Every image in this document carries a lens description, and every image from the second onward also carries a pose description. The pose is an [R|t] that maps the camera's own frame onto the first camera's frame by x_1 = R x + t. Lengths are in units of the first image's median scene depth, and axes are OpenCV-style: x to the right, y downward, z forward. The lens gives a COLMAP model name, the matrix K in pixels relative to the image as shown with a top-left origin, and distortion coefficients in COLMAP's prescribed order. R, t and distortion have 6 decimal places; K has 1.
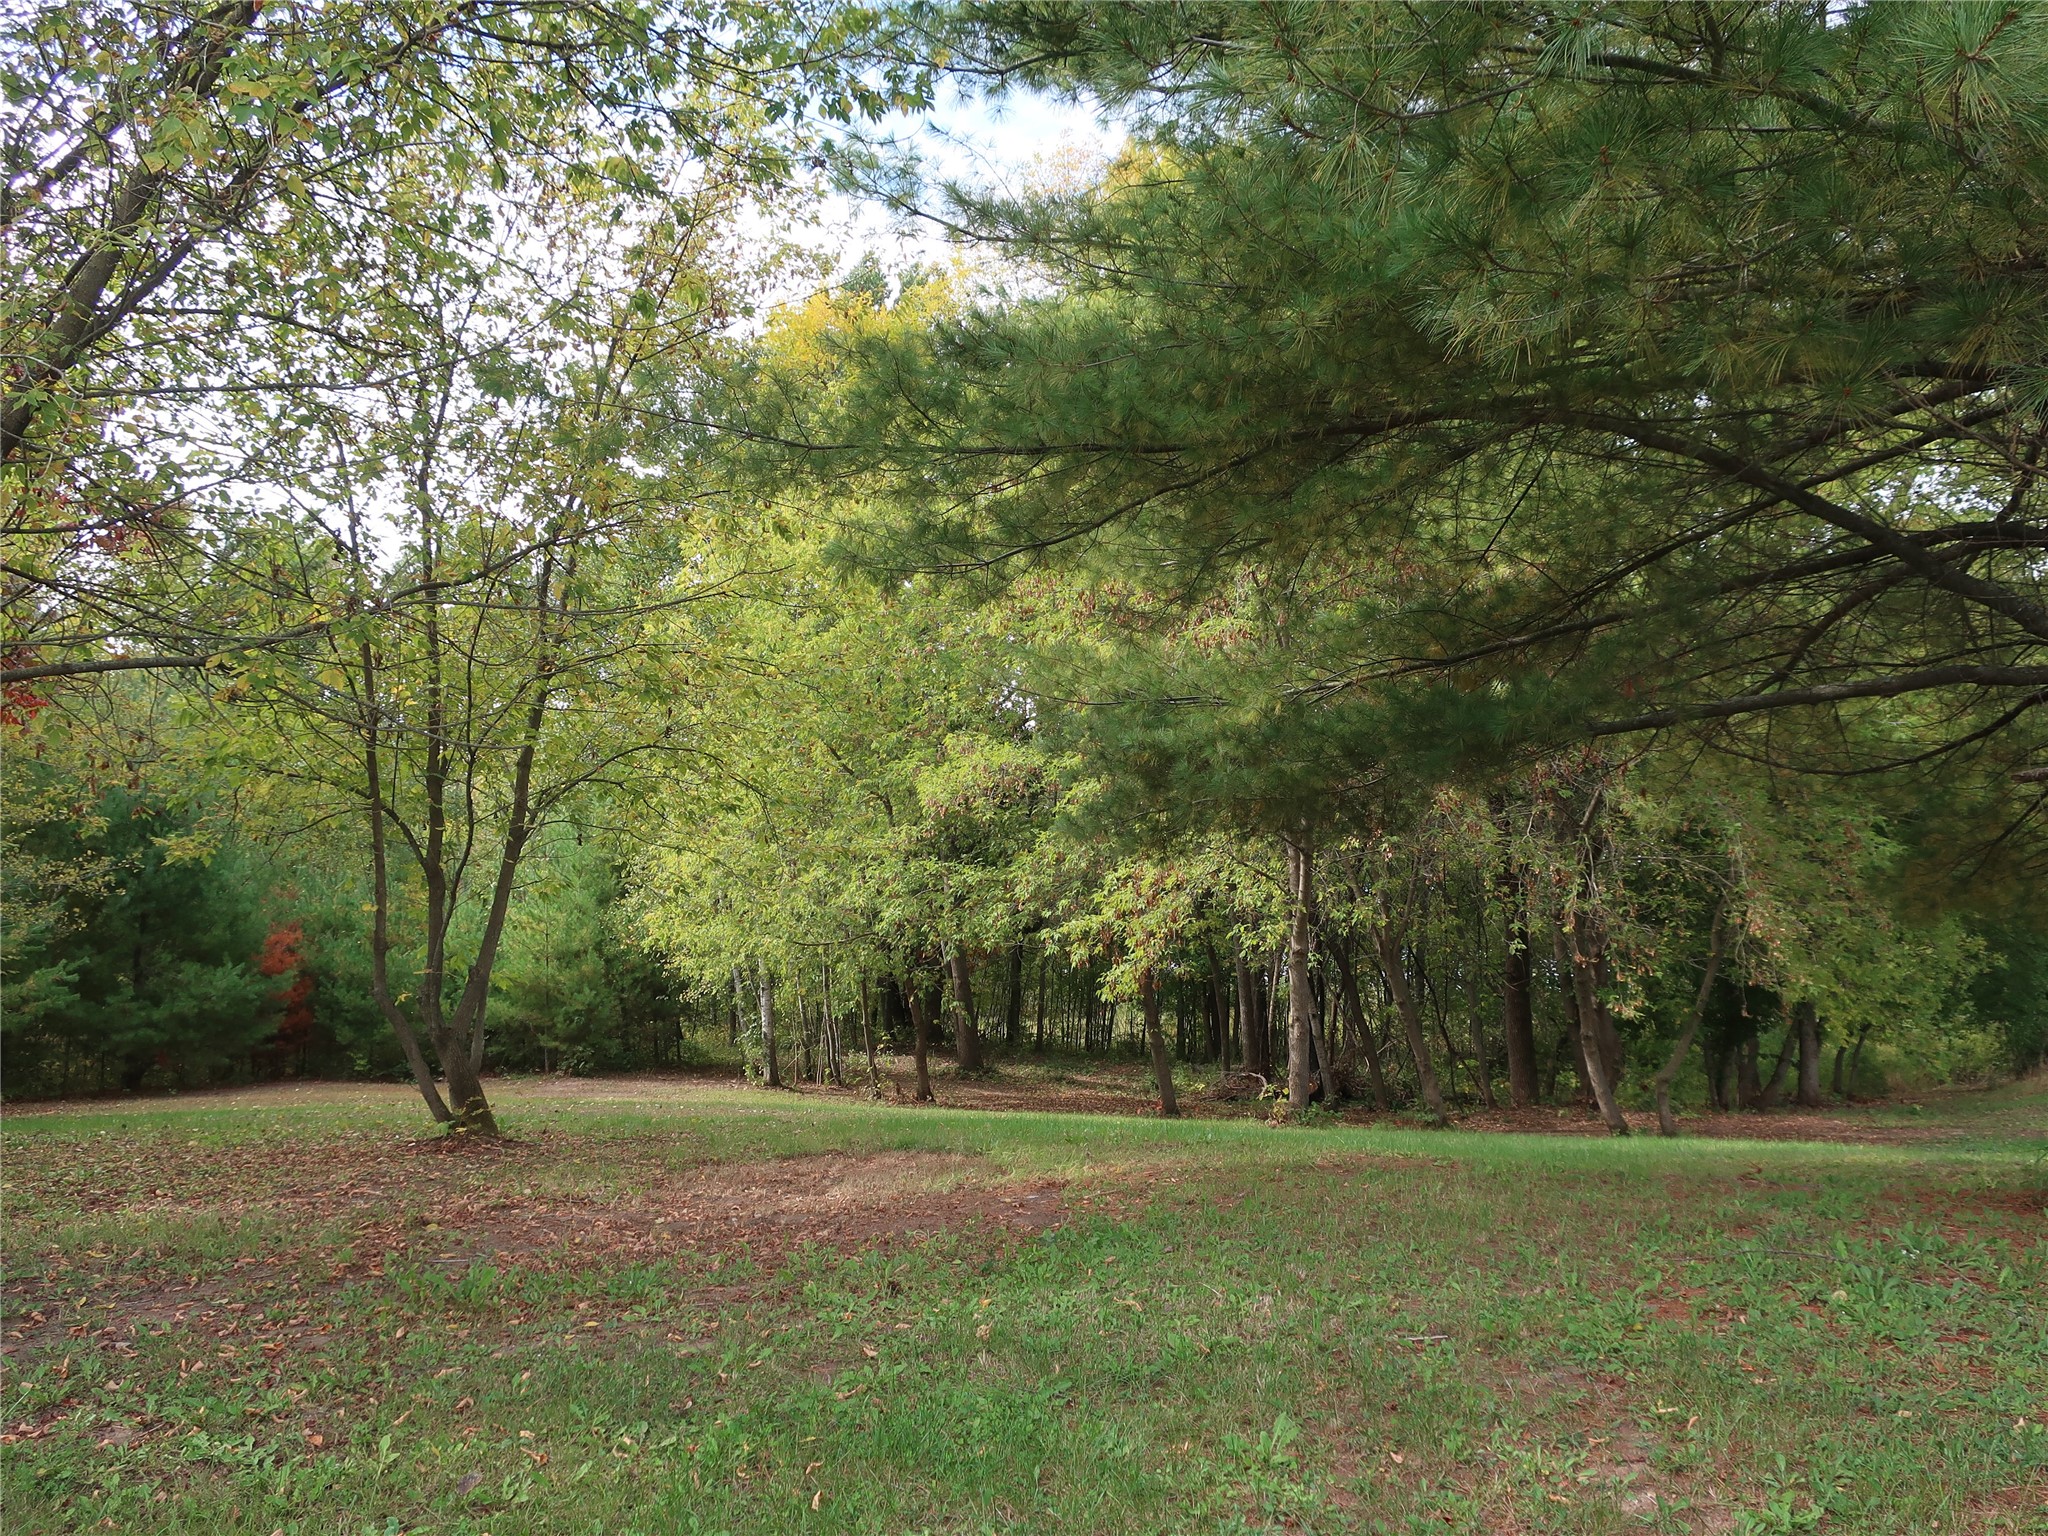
lens RADIAL K [[1833.2, 0, 1024.0], [0, 1833.2, 768.0], [0, 0, 1]] dist [0.003328, 0.006980]
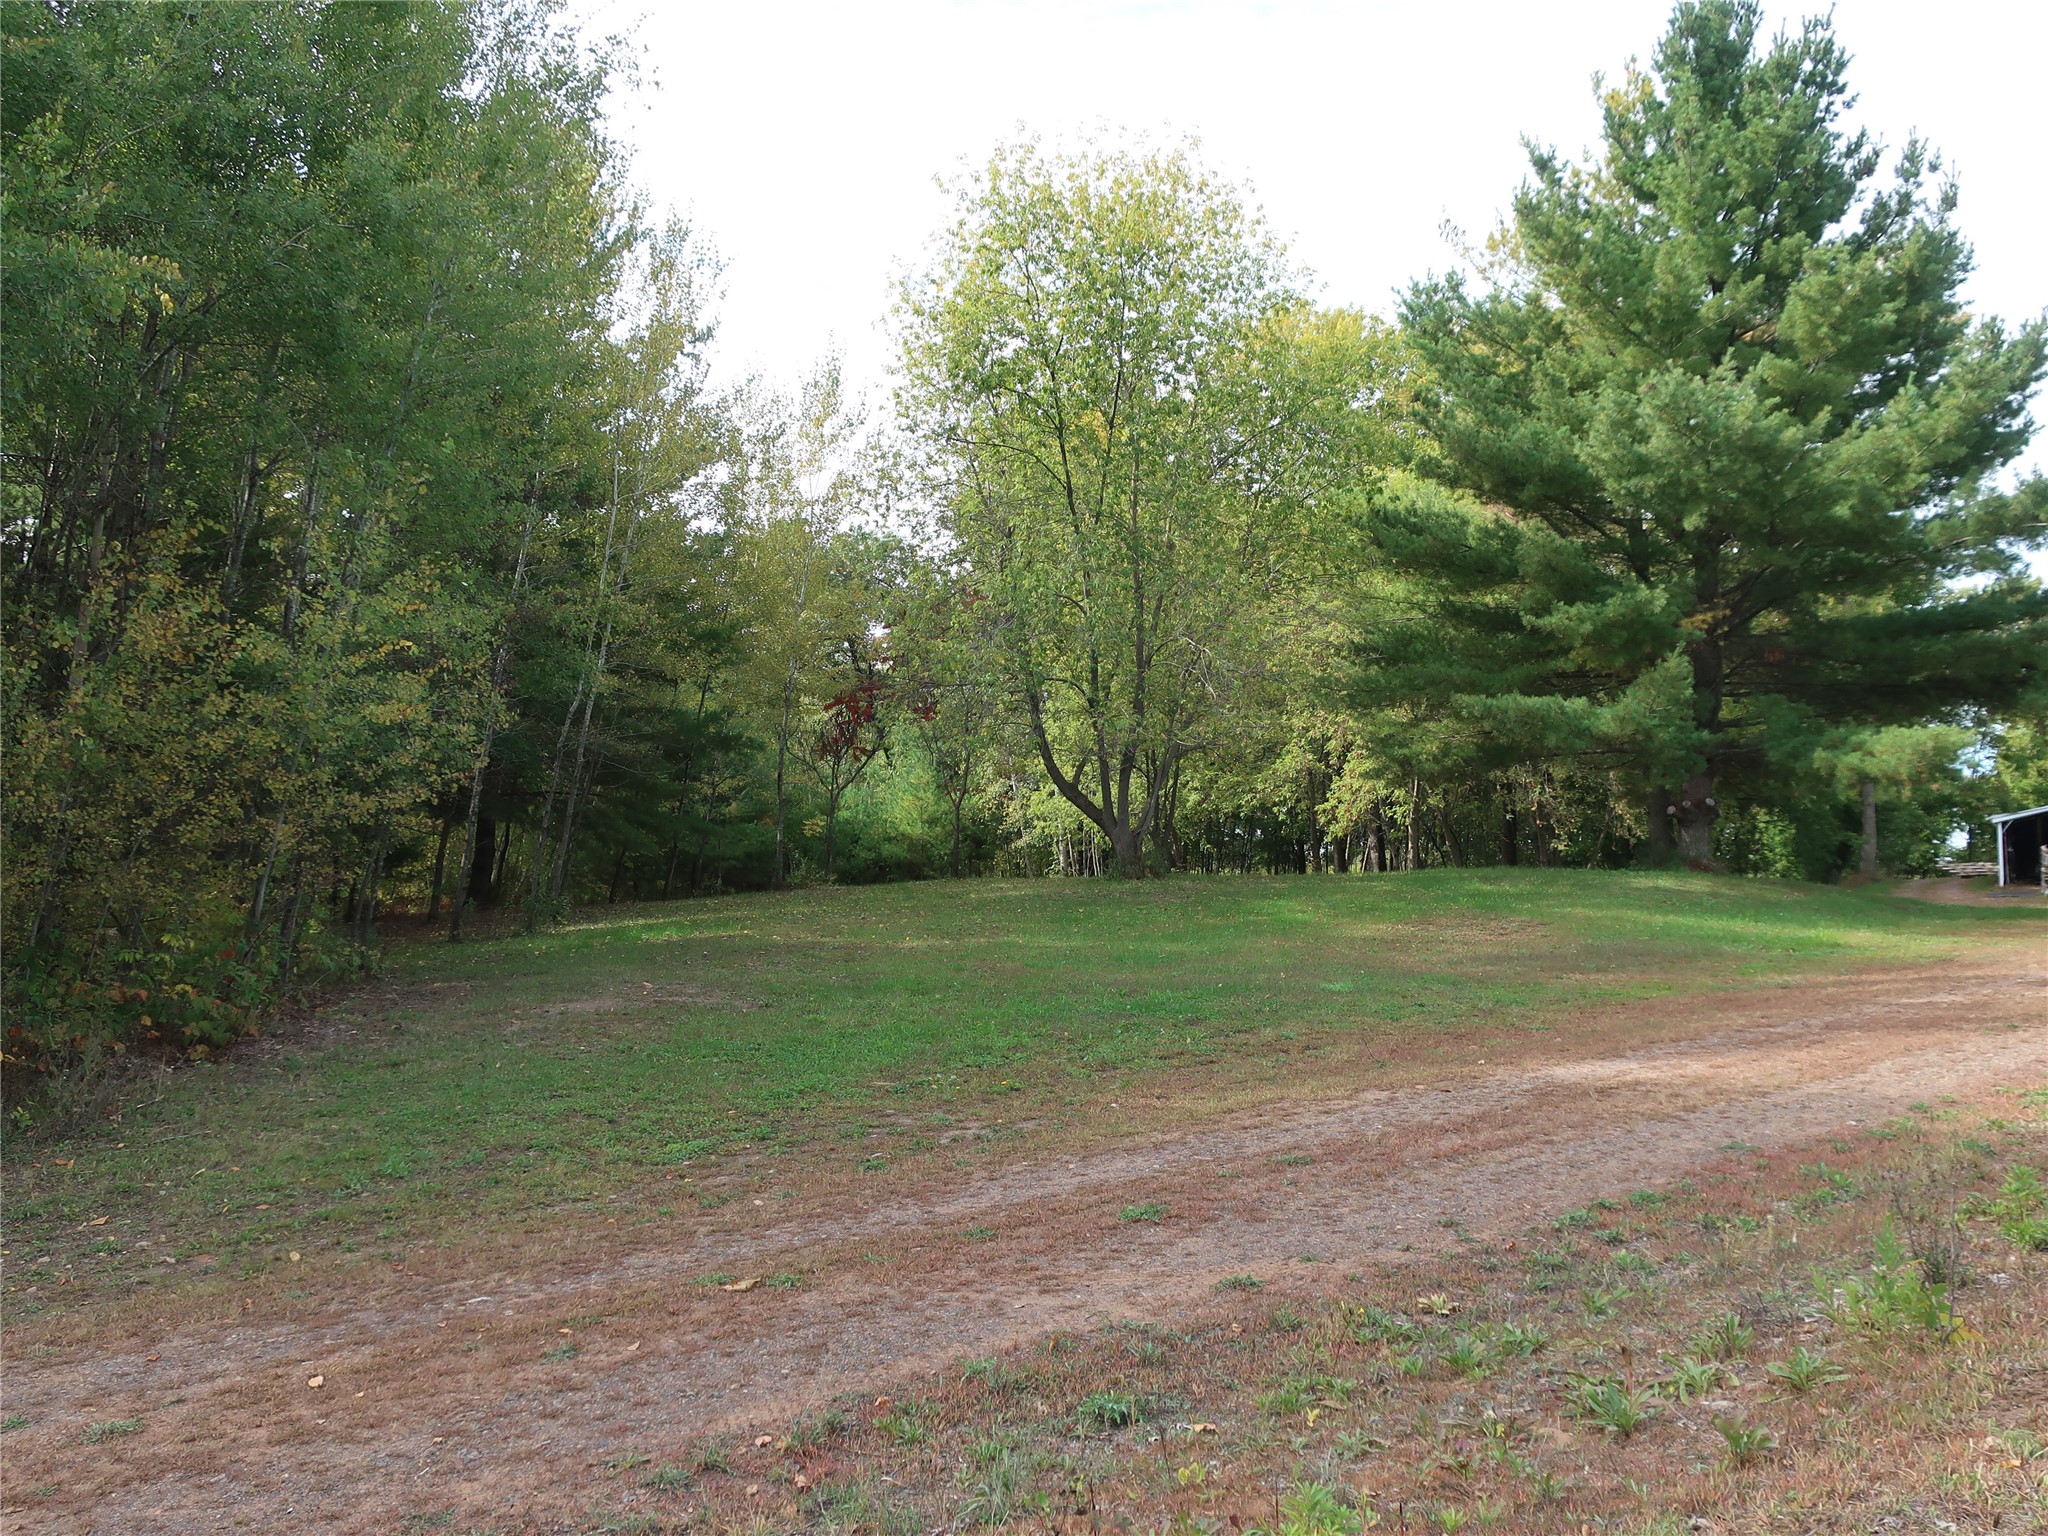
lens RADIAL K [[1833.2, 0, 1024.0], [0, 1833.2, 768.0], [0, 0, 1]] dist [0.003328, 0.006980]
pose [[0.999971, 0.005176, 0.005601, -0.210757], [-0.005553, 0.997556, 0.069644, -0.071518], [-0.005227, -0.069673, 0.997556, -0.765618]]
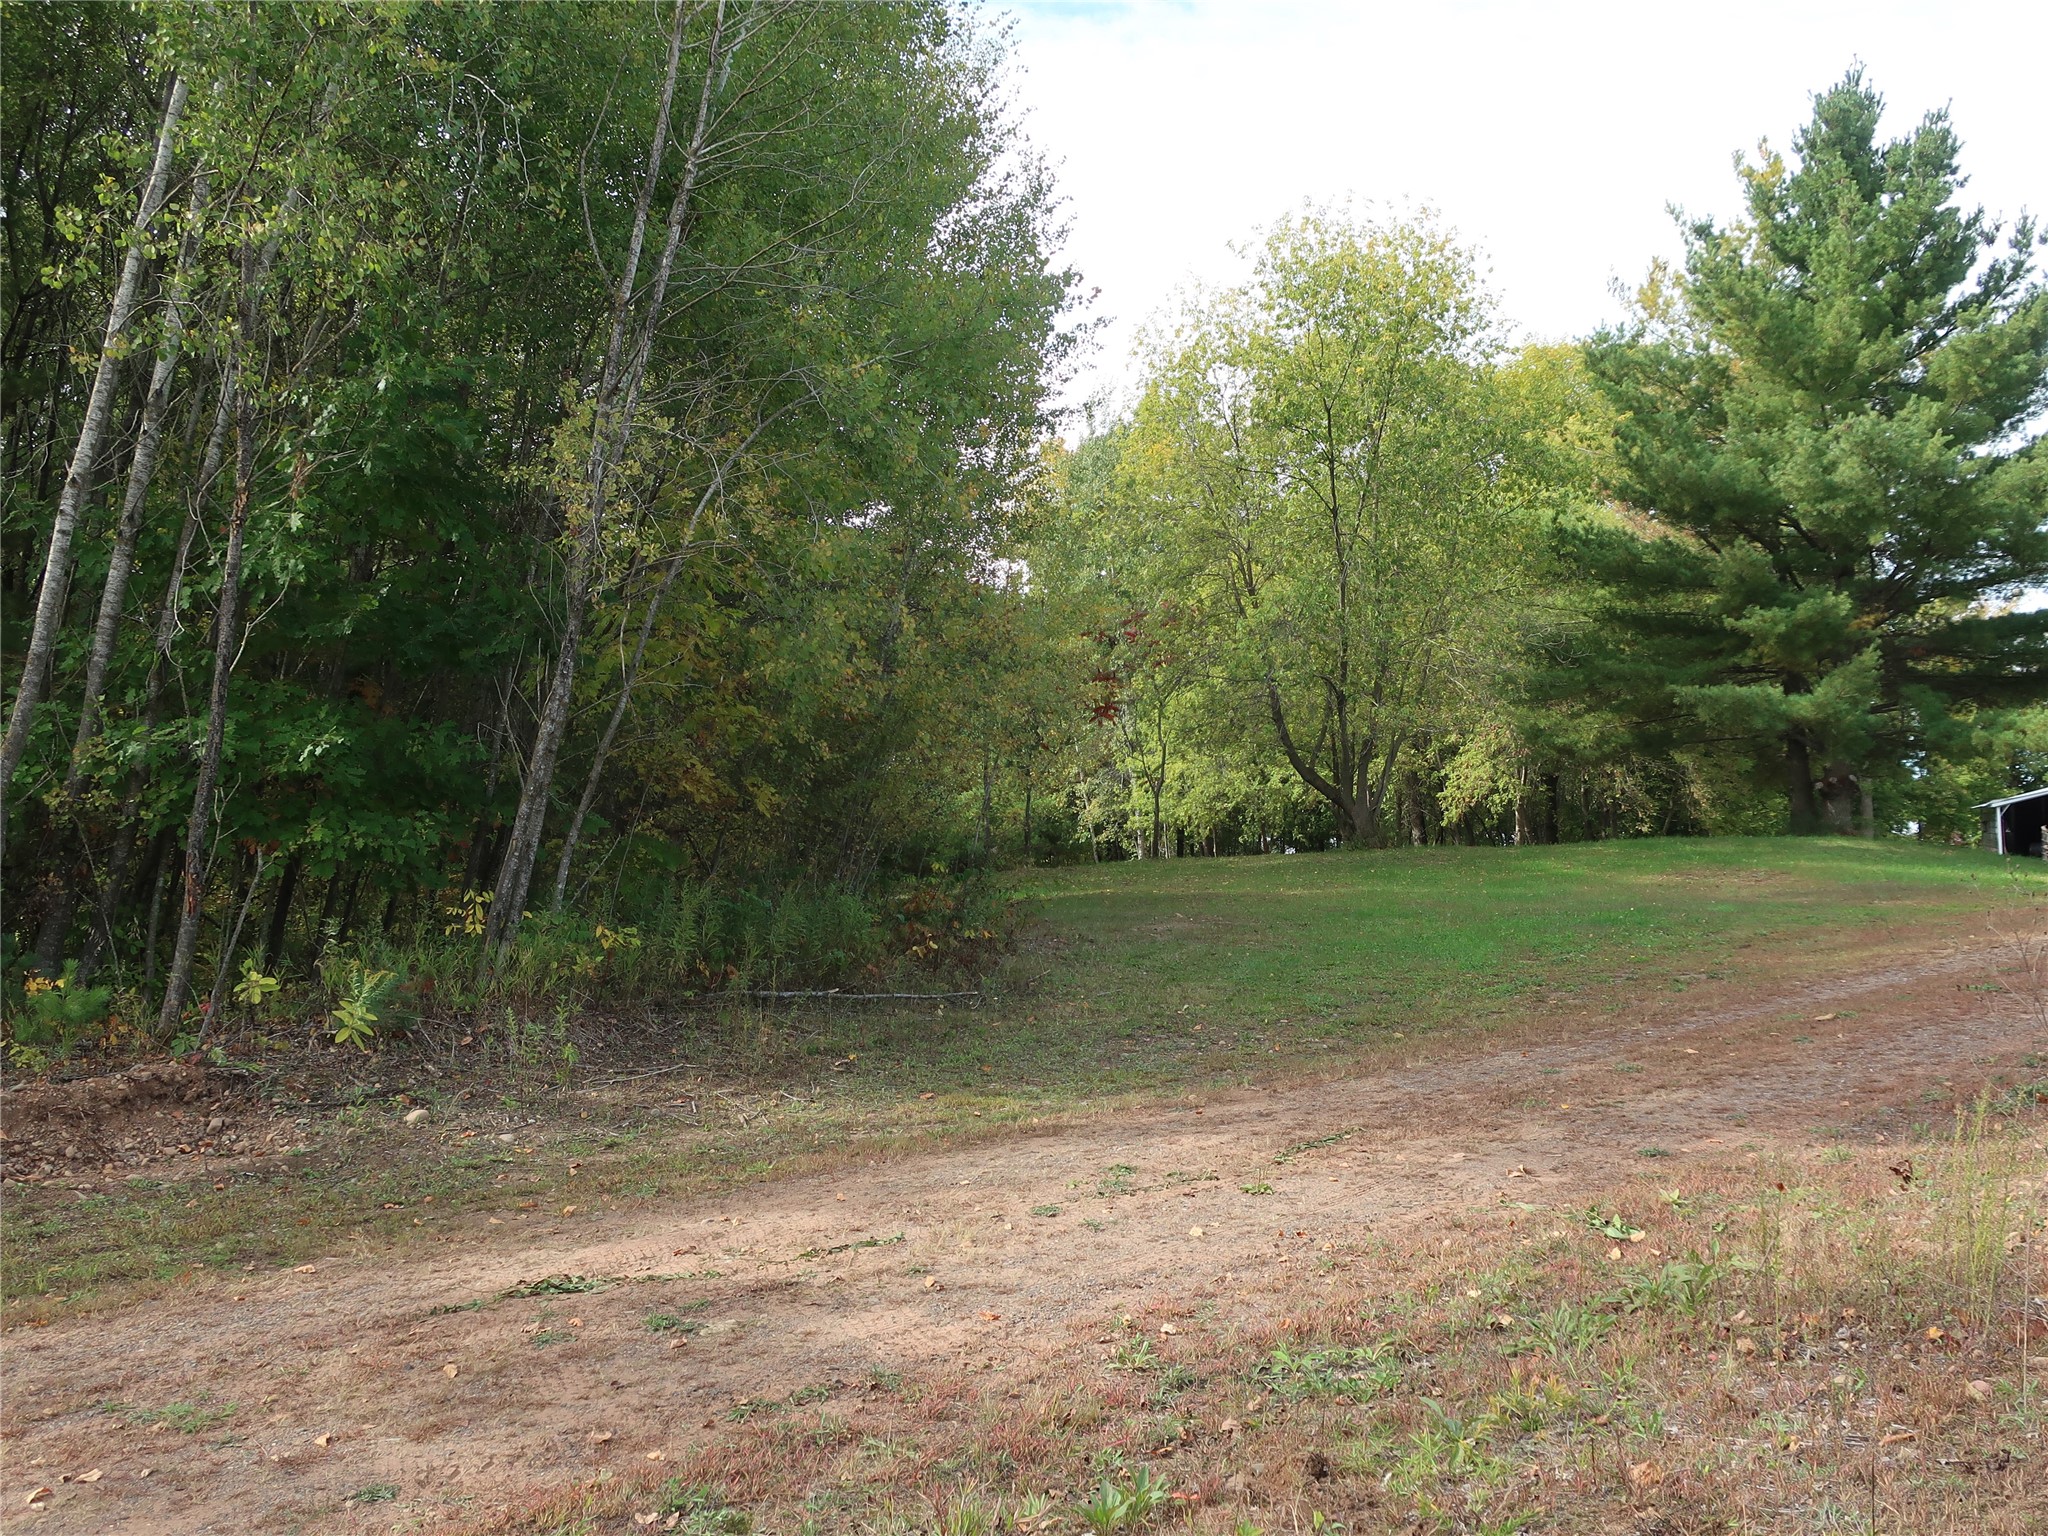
lens RADIAL K [[1833.2, 0, 1024.0], [0, 1833.2, 768.0], [0, 0, 1]] dist [0.003328, 0.006980]
pose [[0.997652, -0.004246, 0.068349, -0.430288], [0.000059, 0.998129, 0.061150, -0.063630], [-0.068481, -0.061003, 0.995786, -0.893790]]
